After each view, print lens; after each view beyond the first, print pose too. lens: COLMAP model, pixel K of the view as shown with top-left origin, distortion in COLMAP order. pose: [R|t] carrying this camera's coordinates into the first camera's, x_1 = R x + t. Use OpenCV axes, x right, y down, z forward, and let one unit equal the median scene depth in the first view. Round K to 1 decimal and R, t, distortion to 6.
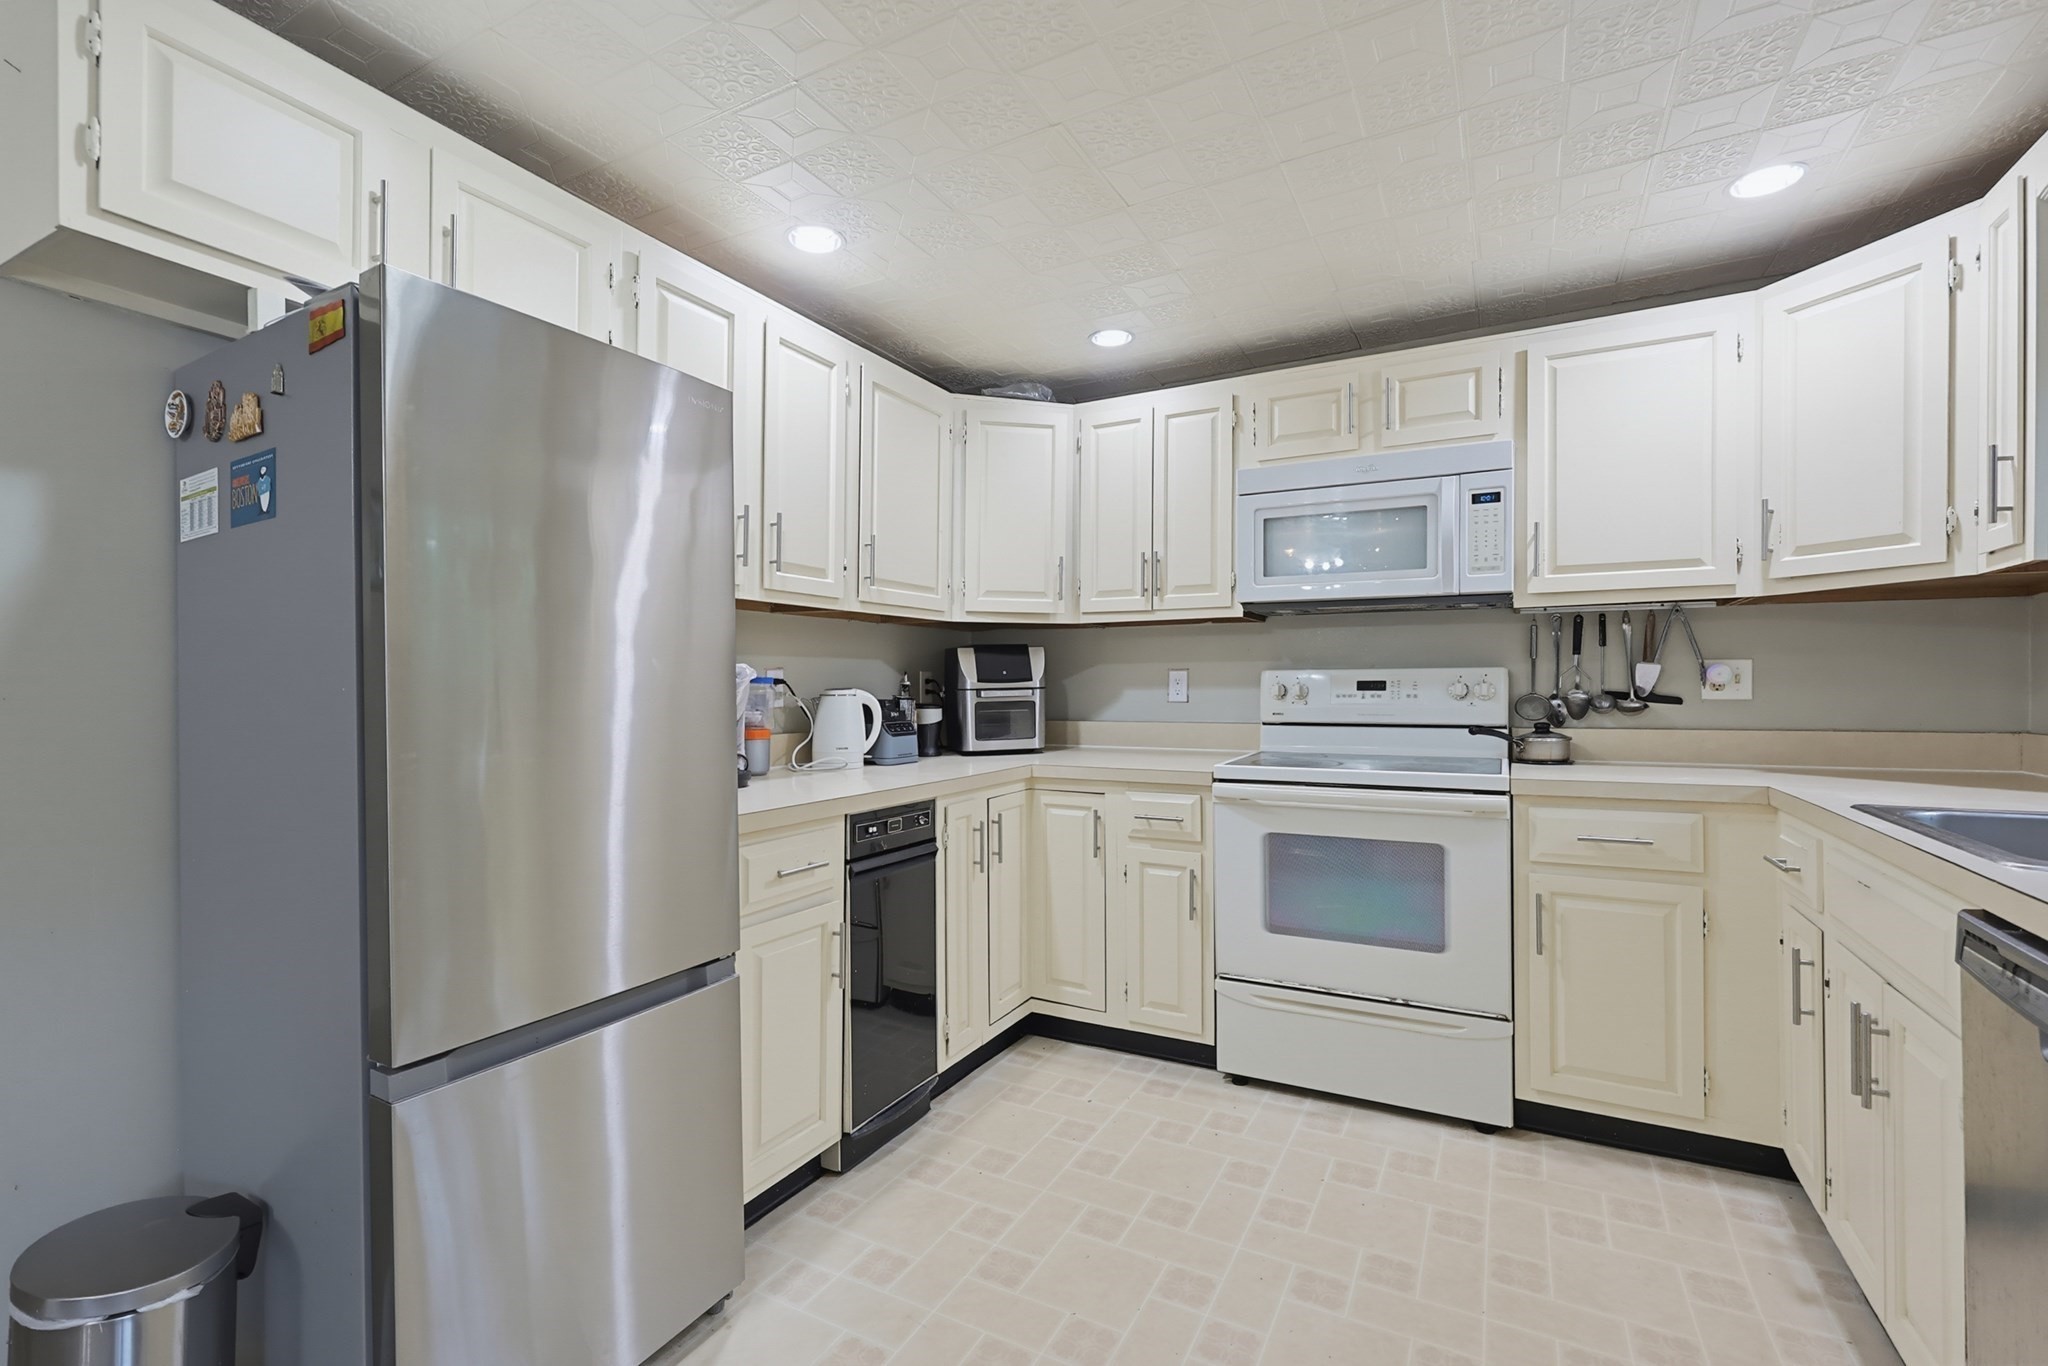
lens RADIAL K [[888.4, 0, 1023.9], [0, 888.4, 687.7], [0, 0, 1]] dist [-0.000892, 0.000080]
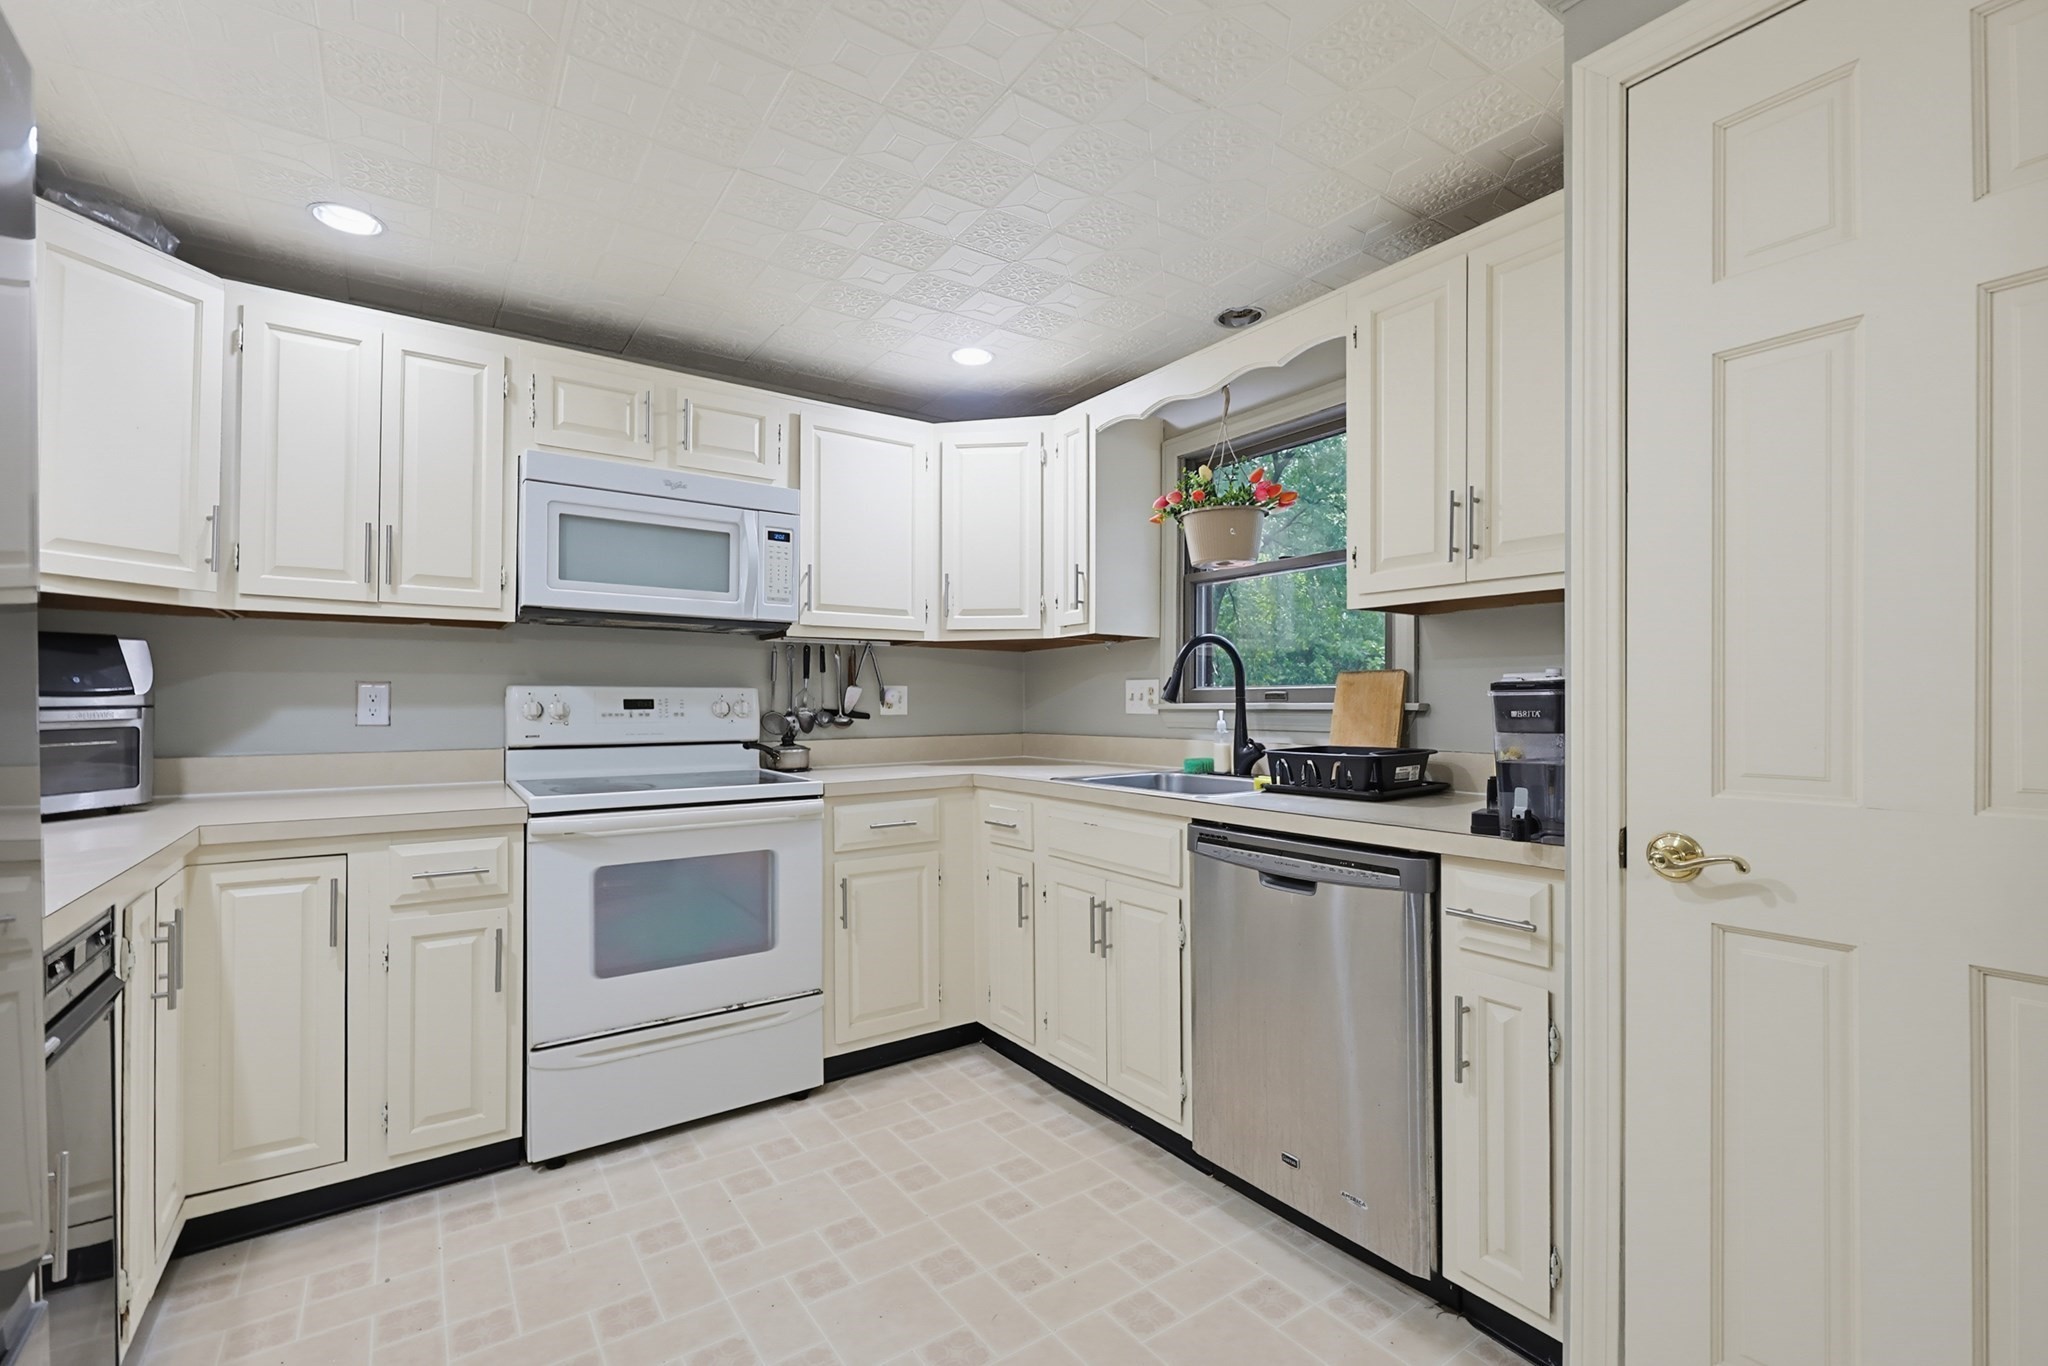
lens RADIAL K [[897.8, 0, 1026.3], [0, 897.8, 704.5], [0, 0, 1]] dist [-0.001448, 0.000101]
pose [[0.447474, 0.003666, 0.894289, -0.325708], [0.002885, 0.999980, -0.005543, 0.005230], [-0.894292, 0.005061, 0.447455, 0.199378]]
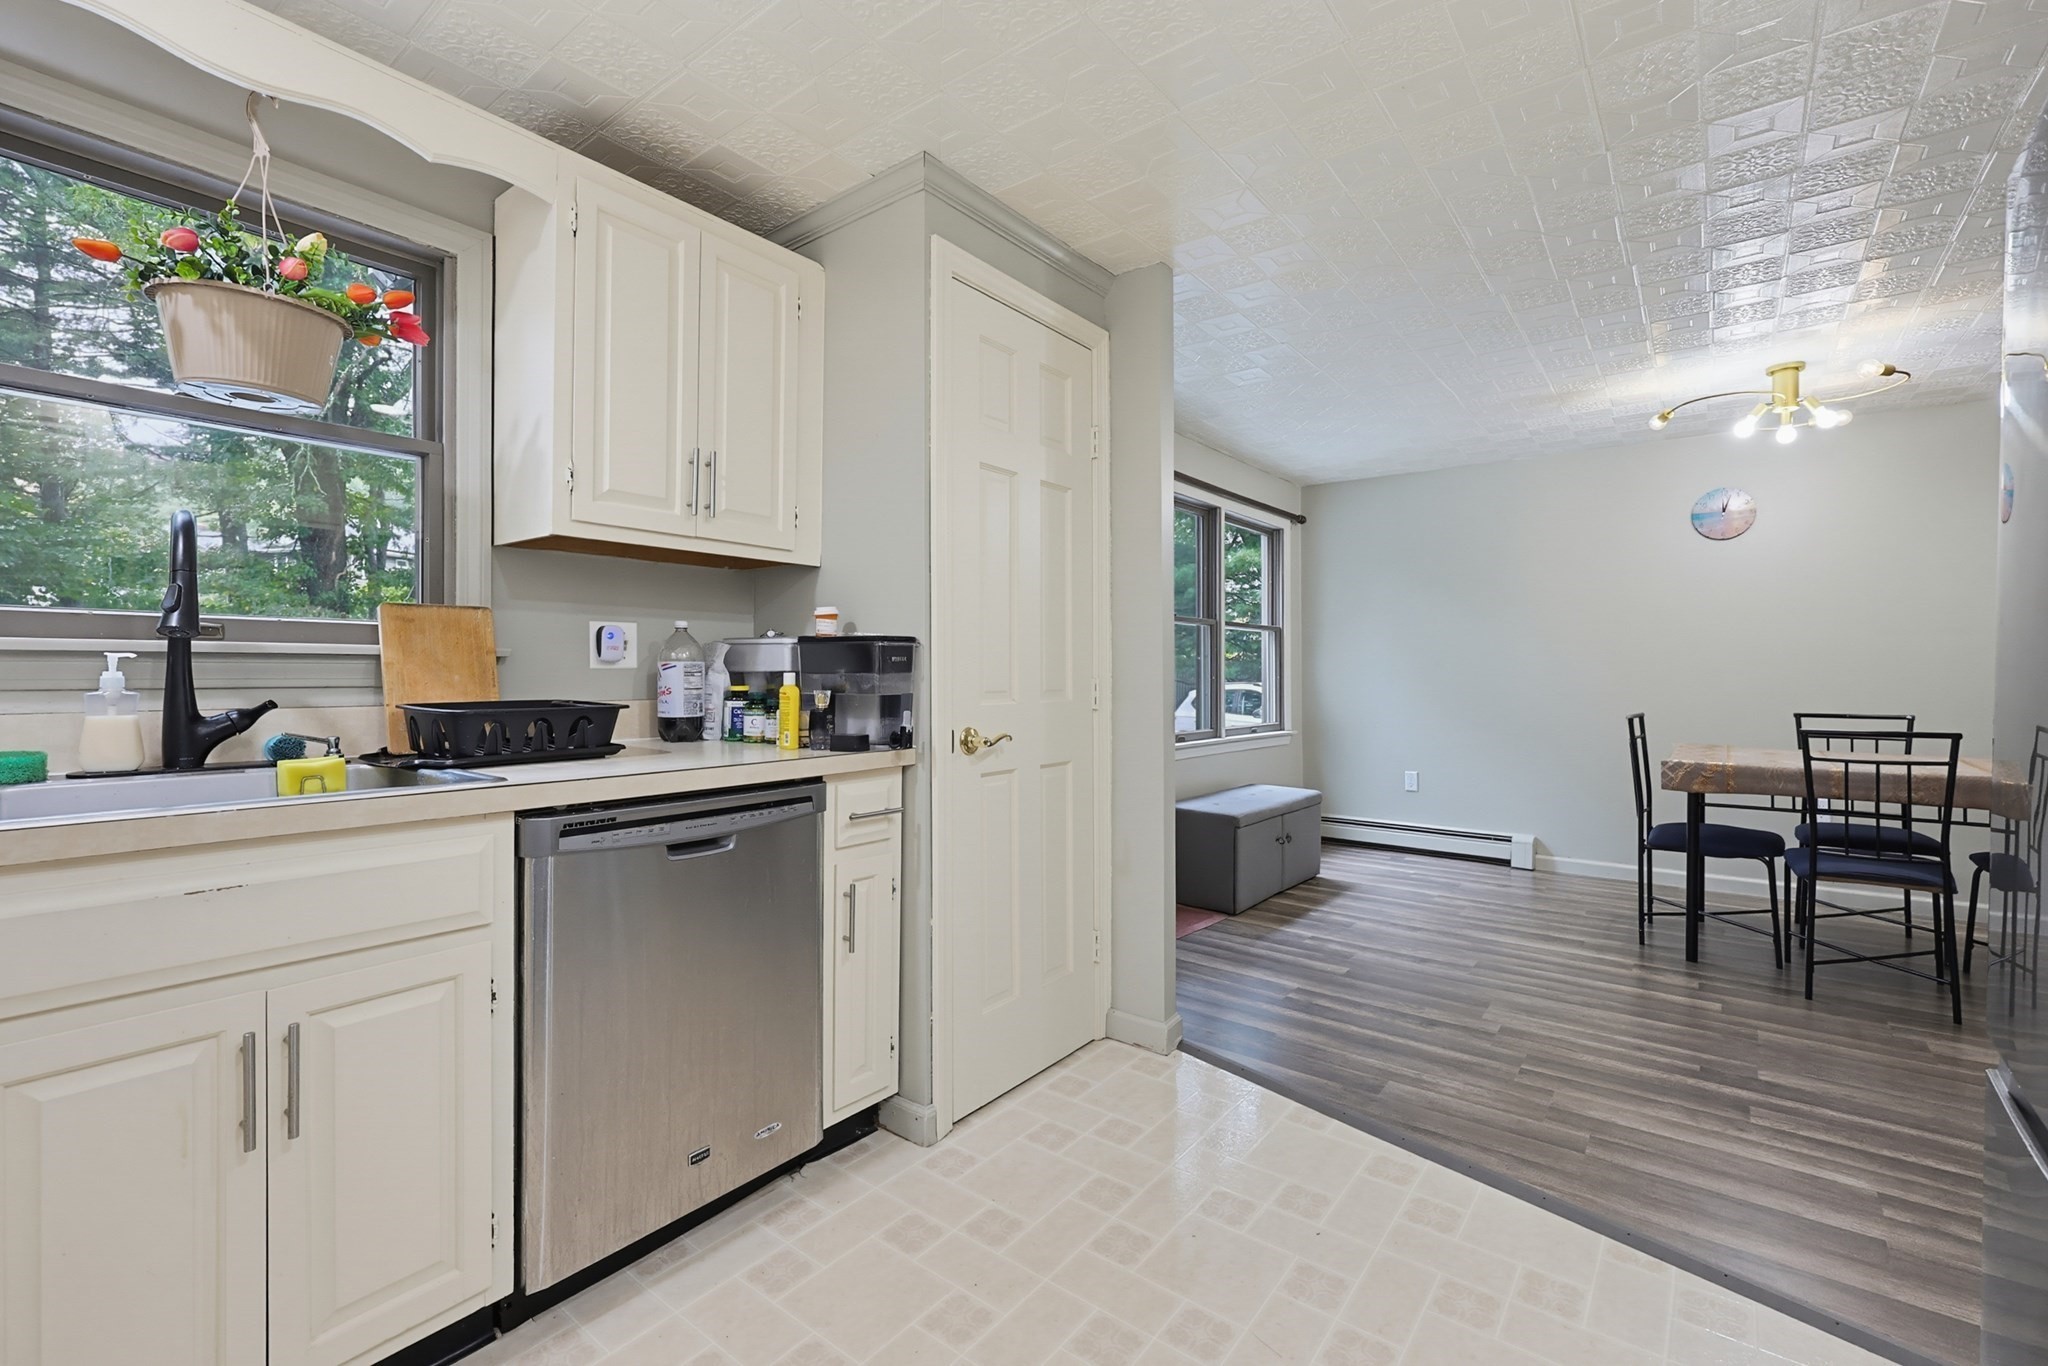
lens RADIAL K [[887.3, 0, 1045.4], [0, 887.3, 673.8], [0, 0, 1]] dist [-0.000348, 0.000043]
pose [[-0.989537, -0.001126, 0.144274, 0.068342], [0.000050, 0.999967, 0.008152, 0.015235], [-0.144278, 0.008074, -0.989504, 0.911097]]
